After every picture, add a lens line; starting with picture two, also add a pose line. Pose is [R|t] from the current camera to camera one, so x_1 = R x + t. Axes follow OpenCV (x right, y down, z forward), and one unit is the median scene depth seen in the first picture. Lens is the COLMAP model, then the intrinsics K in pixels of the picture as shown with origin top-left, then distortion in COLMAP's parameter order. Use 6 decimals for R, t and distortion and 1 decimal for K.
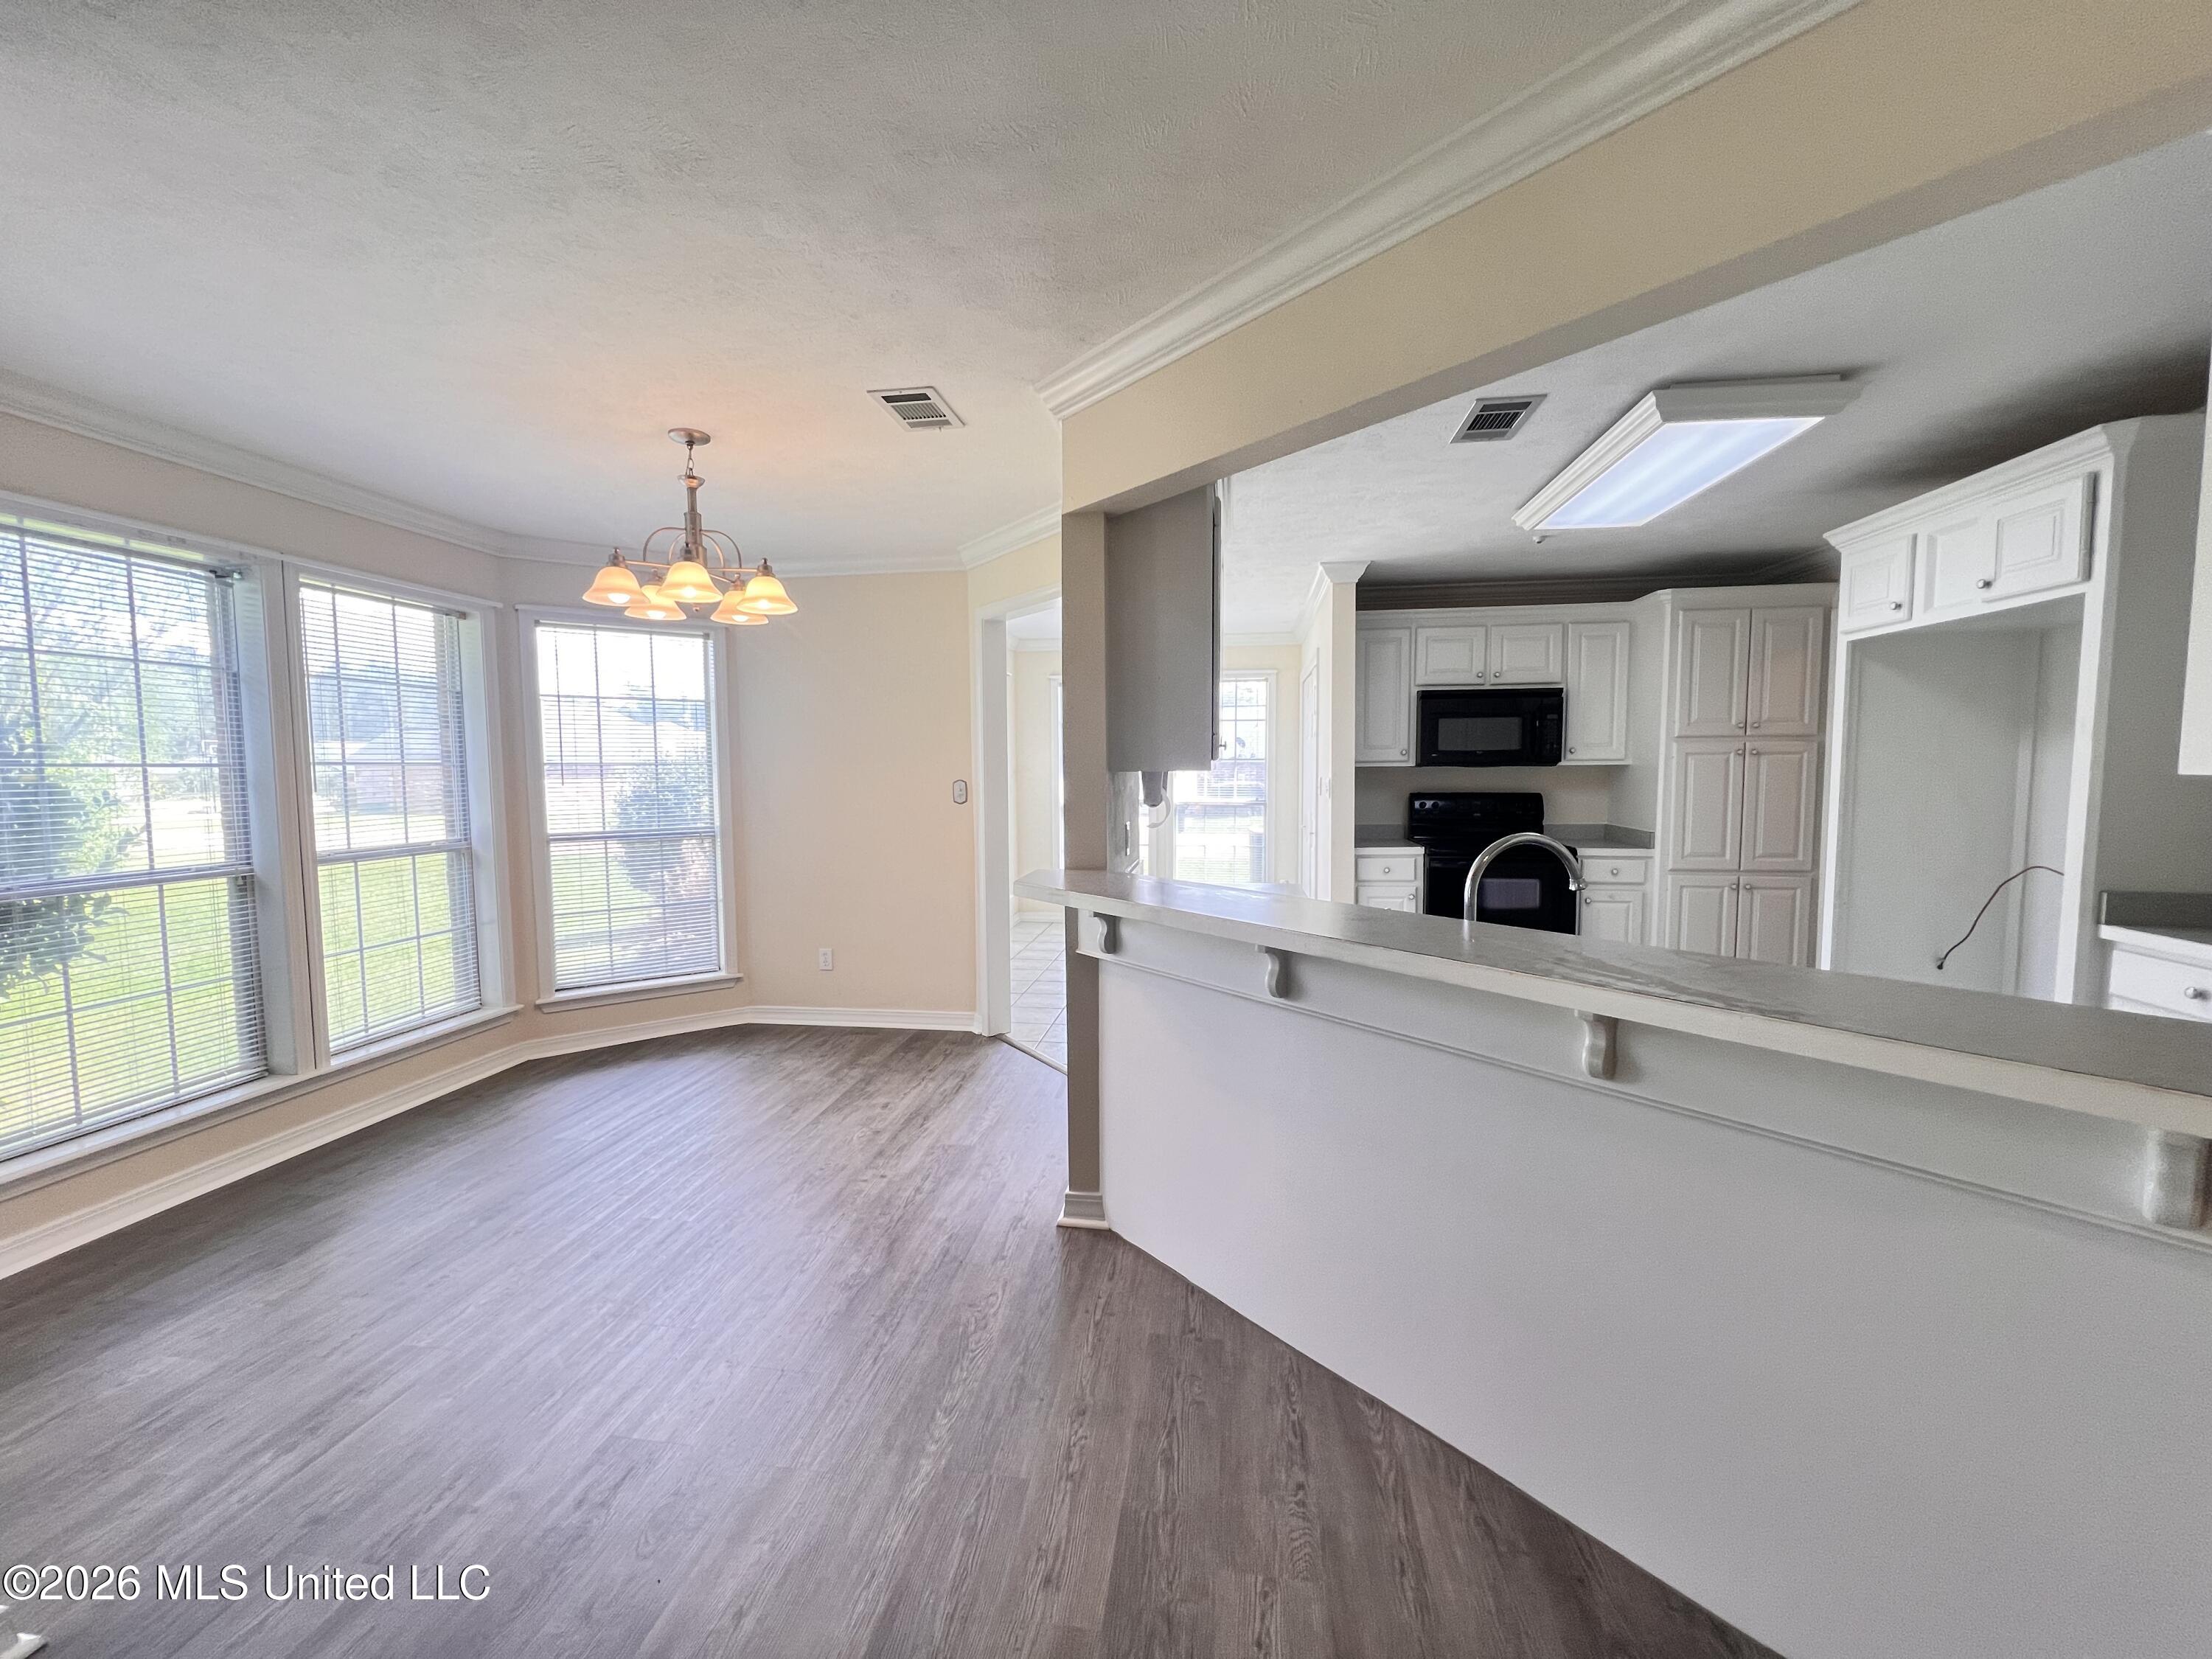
lens RADIAL K [[886.1, 0, 1099.2], [0, 886.1, 829.9], [0, 0, 1]] dist [-0.002672, 0.000394]
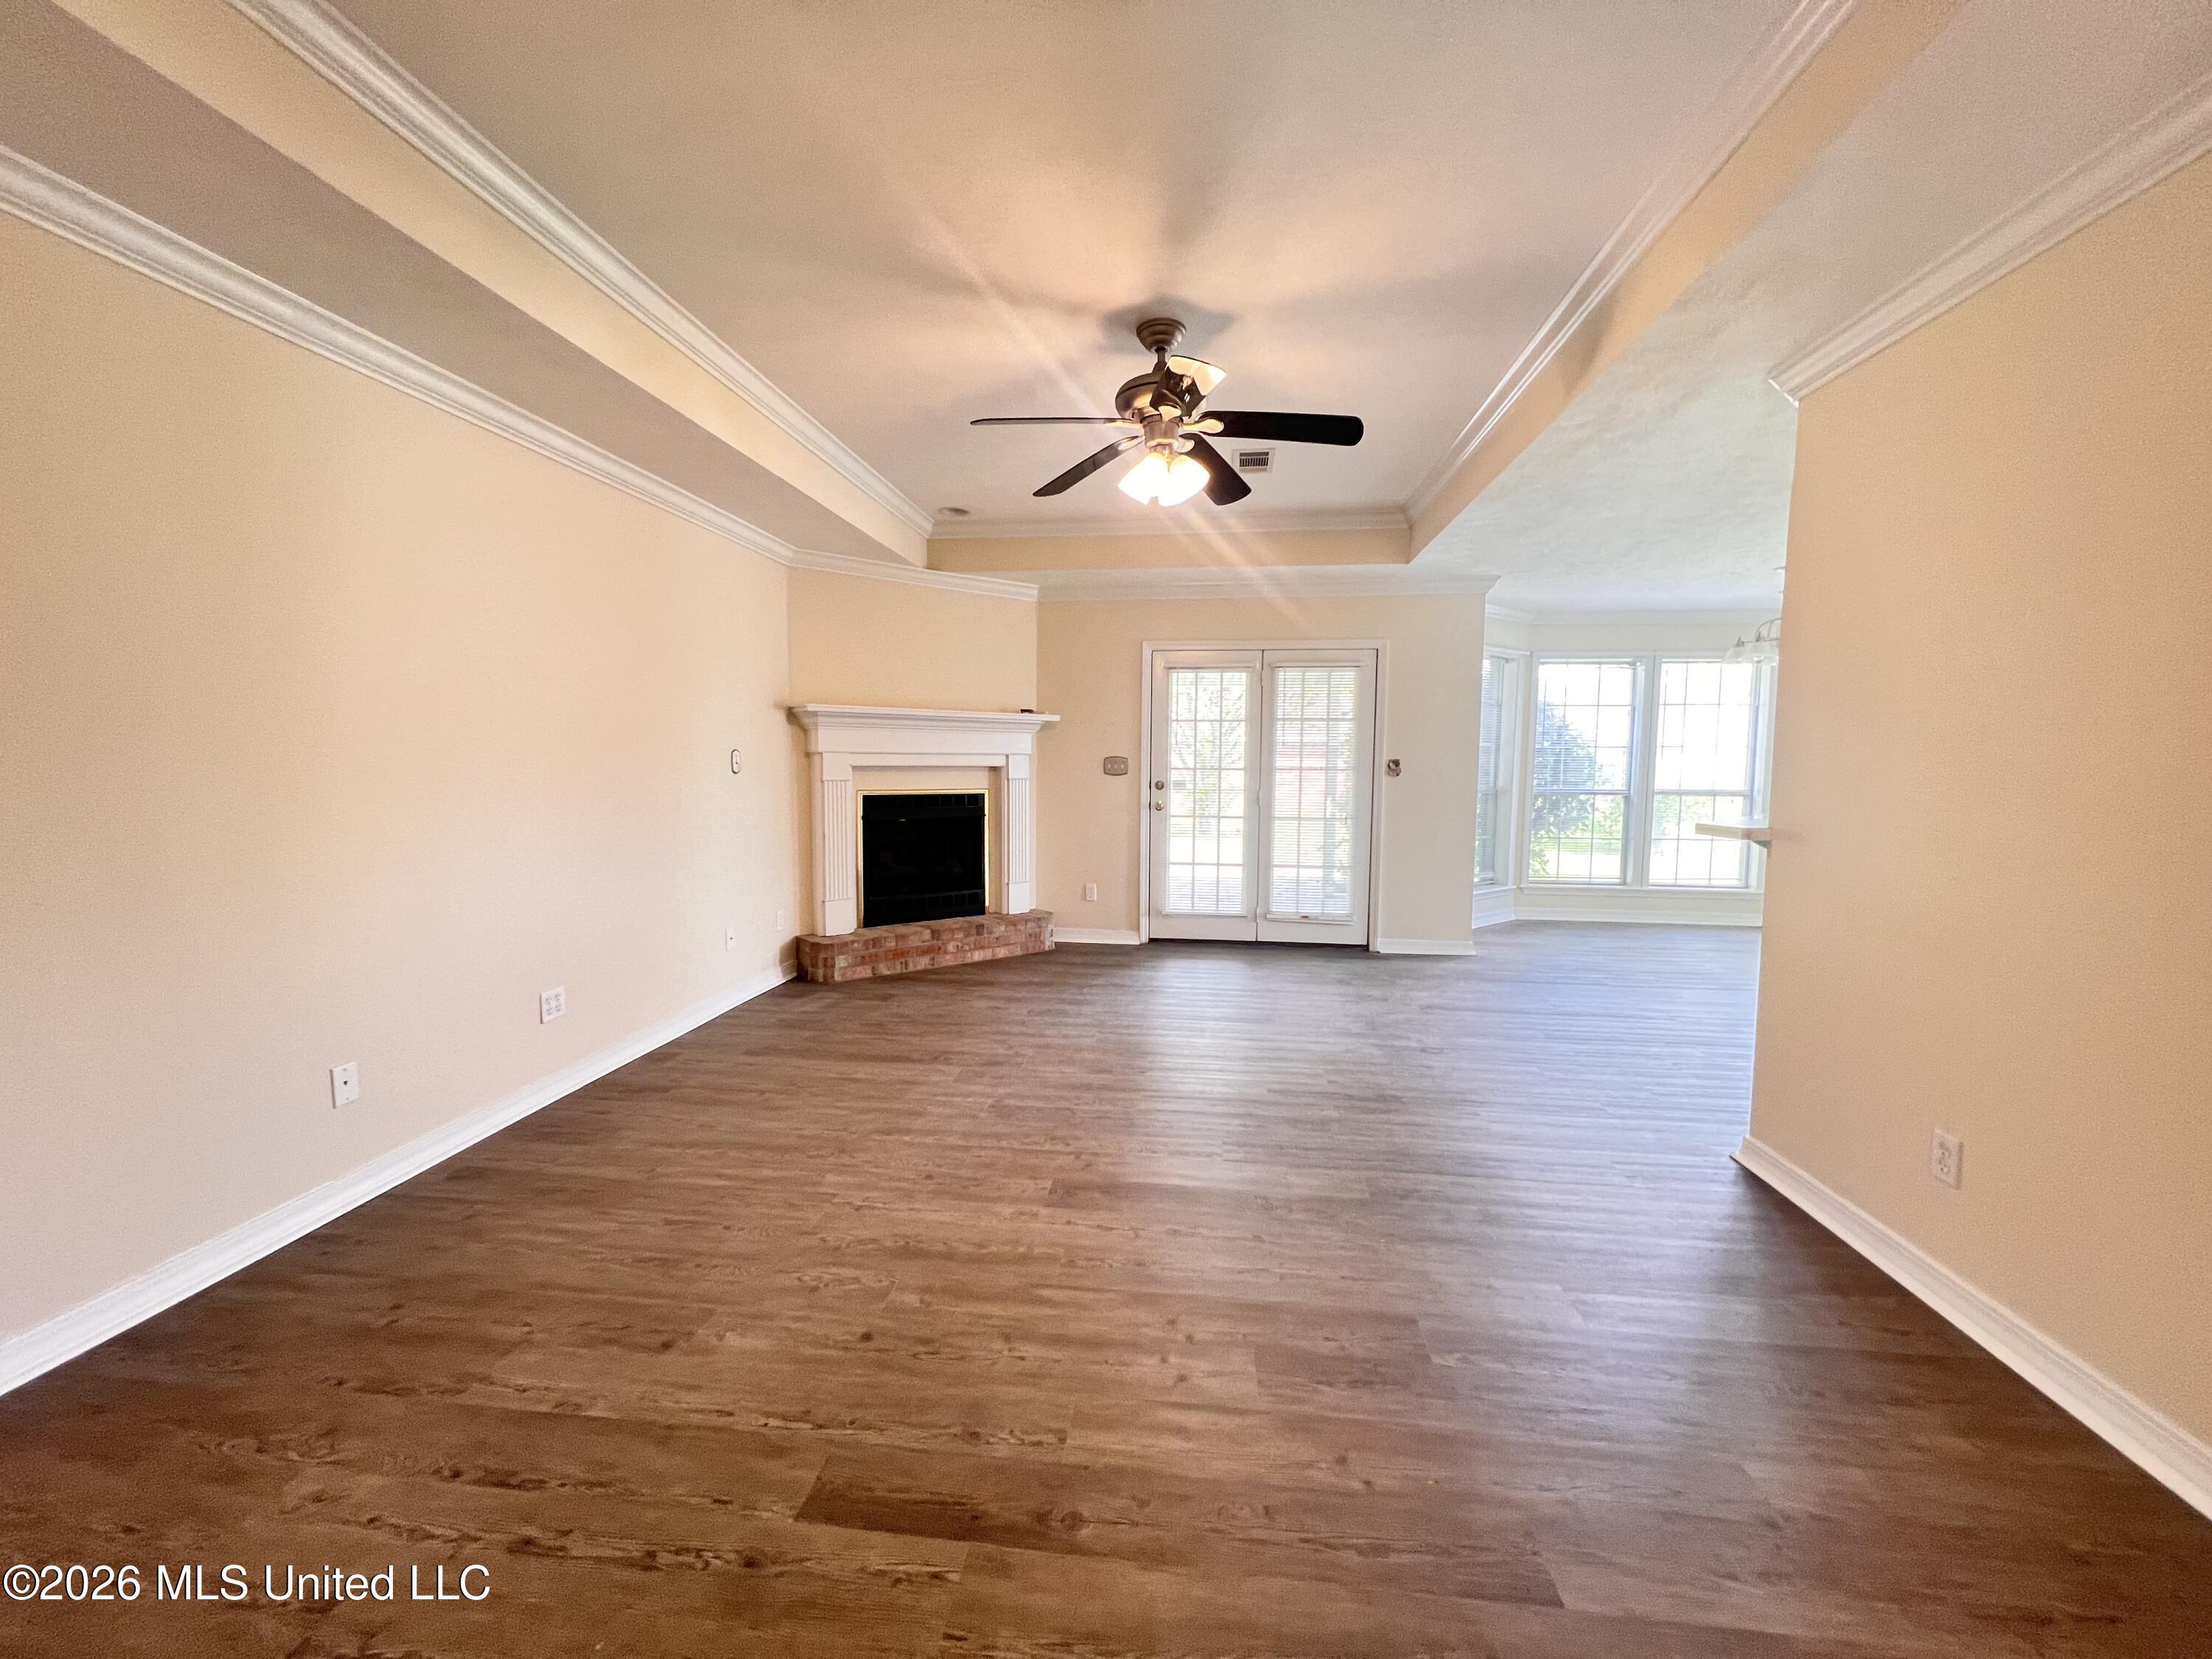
lens RADIAL K [[886.1, 0, 1095.7], [0, 886.1, 830.7], [0, 0, 1]] dist [-0.002672, 0.000394]
pose [[0.026206, 0.086138, -0.995939, 0.866966], [-0.078925, 0.993349, 0.083837, 0.039924], [0.996536, 0.076407, 0.032830, -0.293212]]
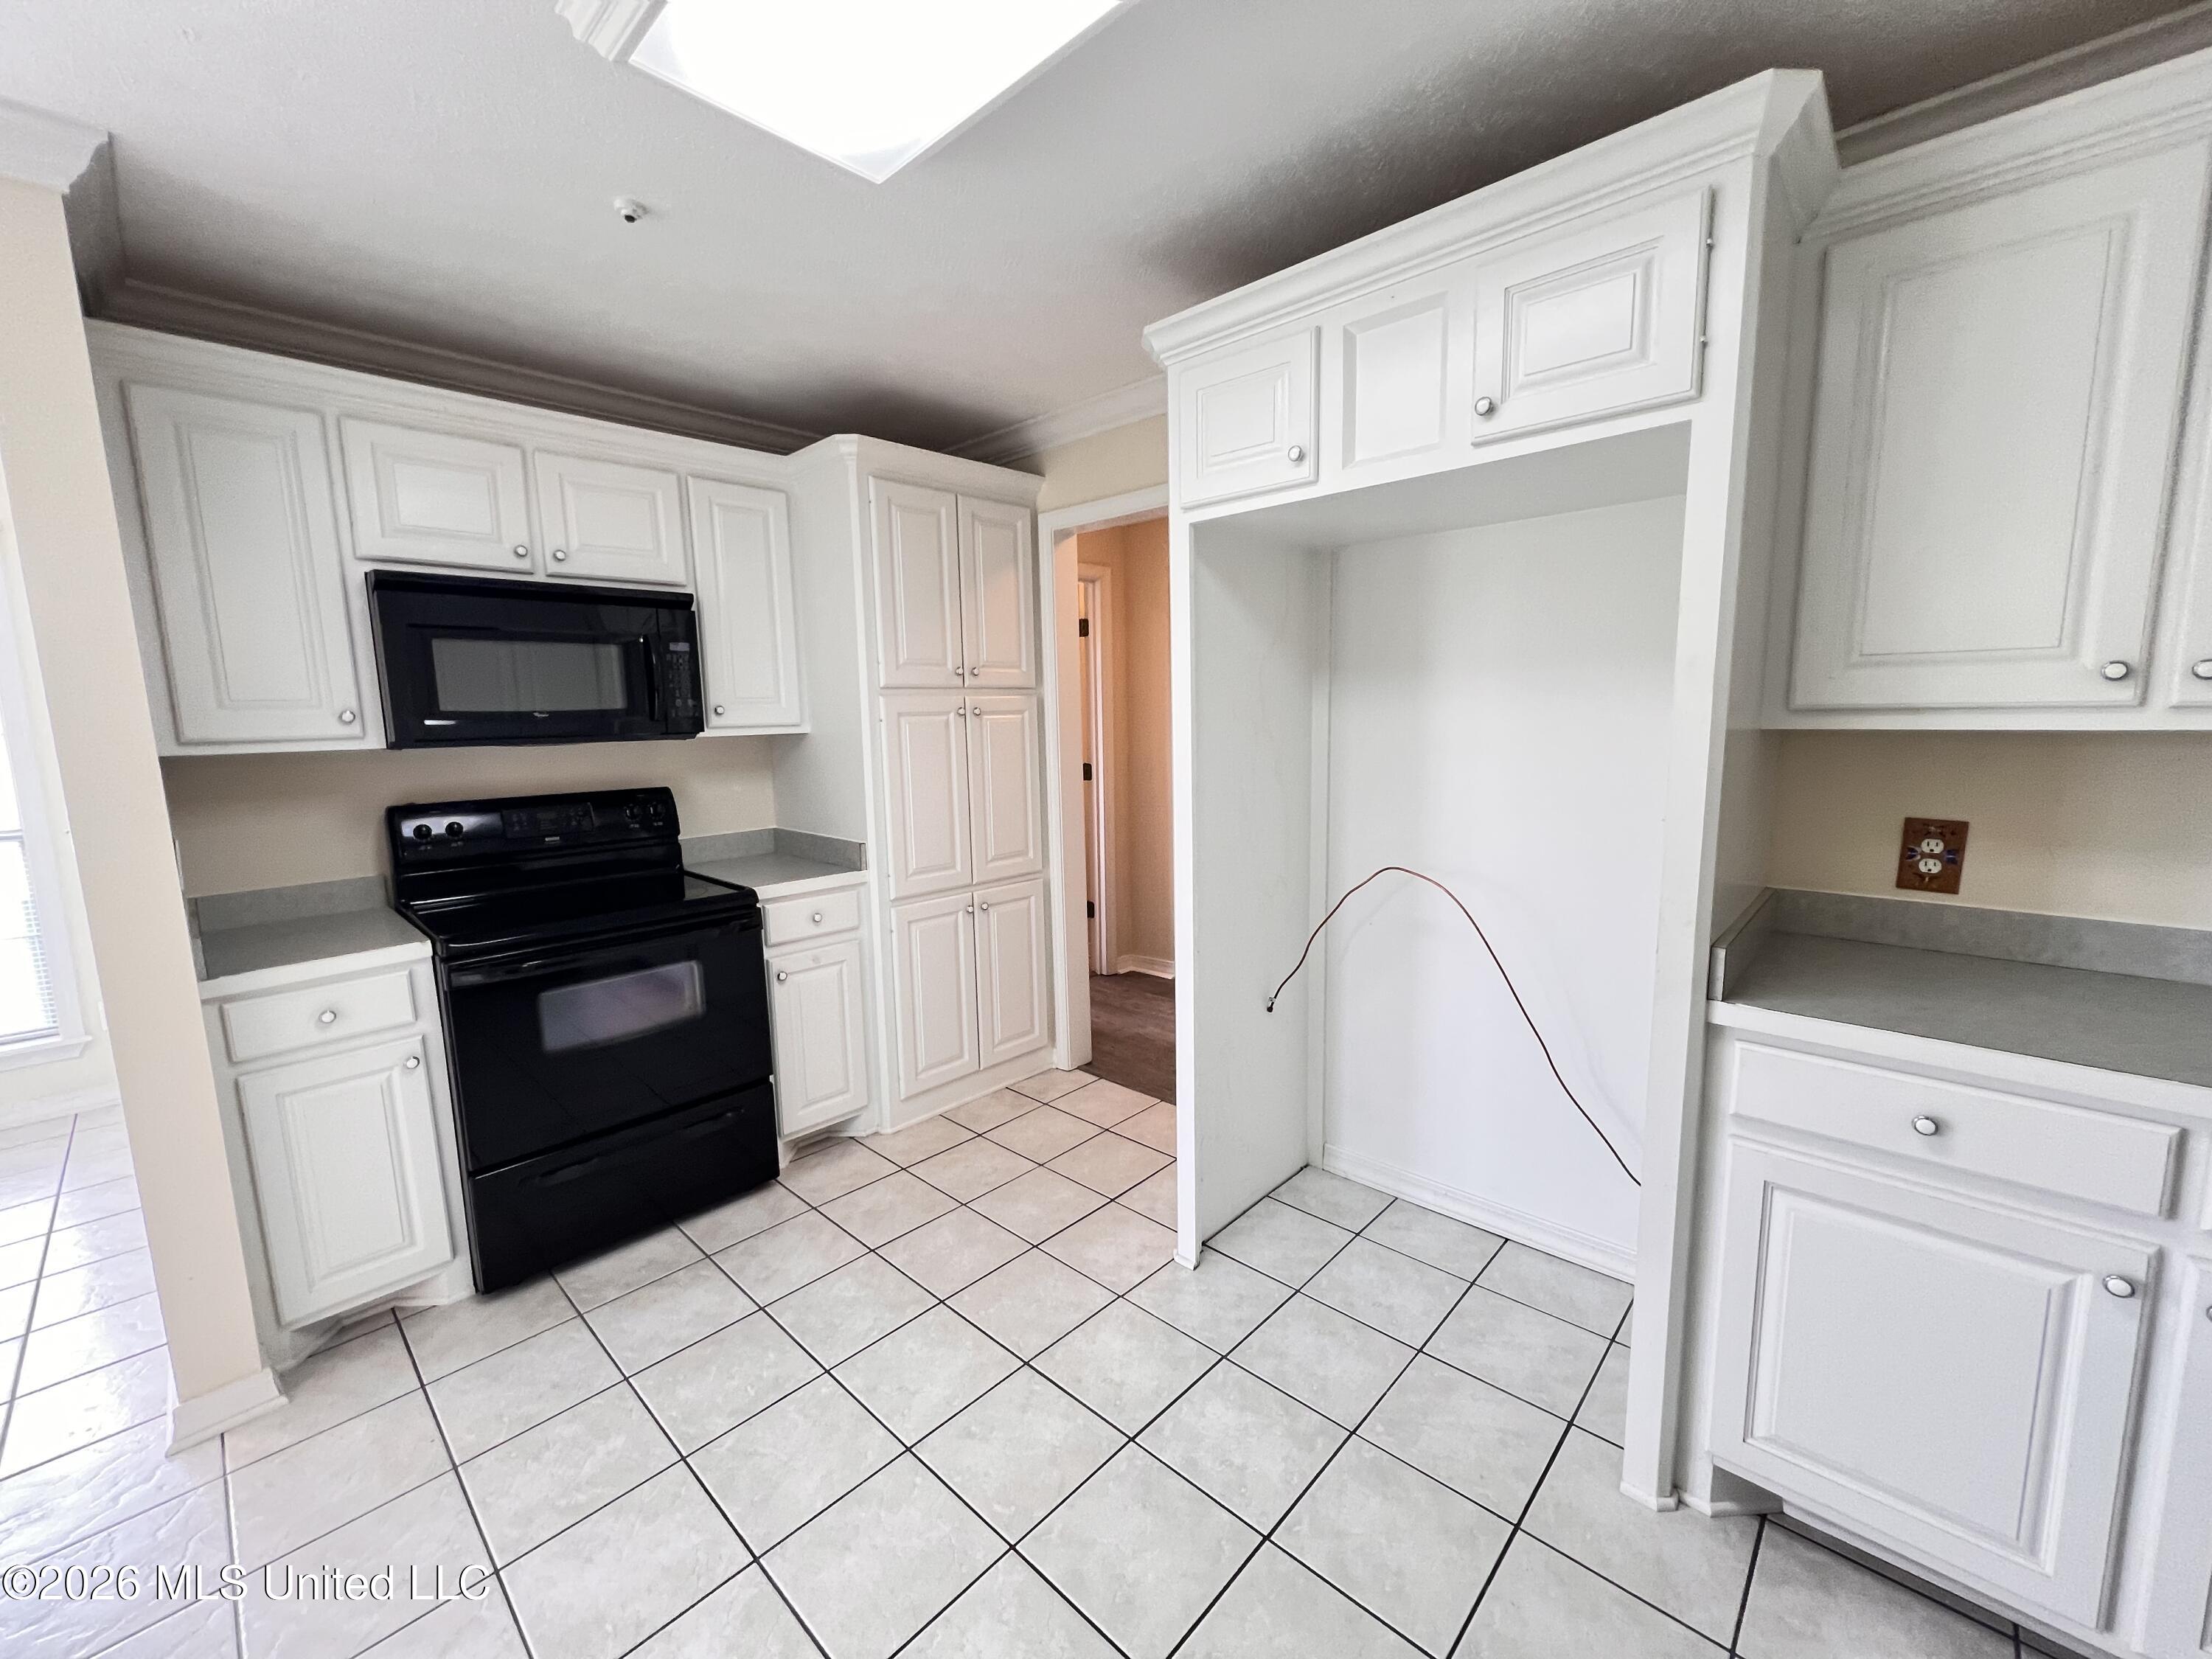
lens RADIAL K [[886.1, 0, 1097.7], [0, 886.1, 830.6], [0, 0, 1]] dist [-0.002672, 0.000394]
pose [[0.571495, -0.115069, 0.812498, 0.226403], [0.077282, 0.993266, 0.086311, -0.048111], [-0.816958, 0.013465, 0.576540, 0.527808]]
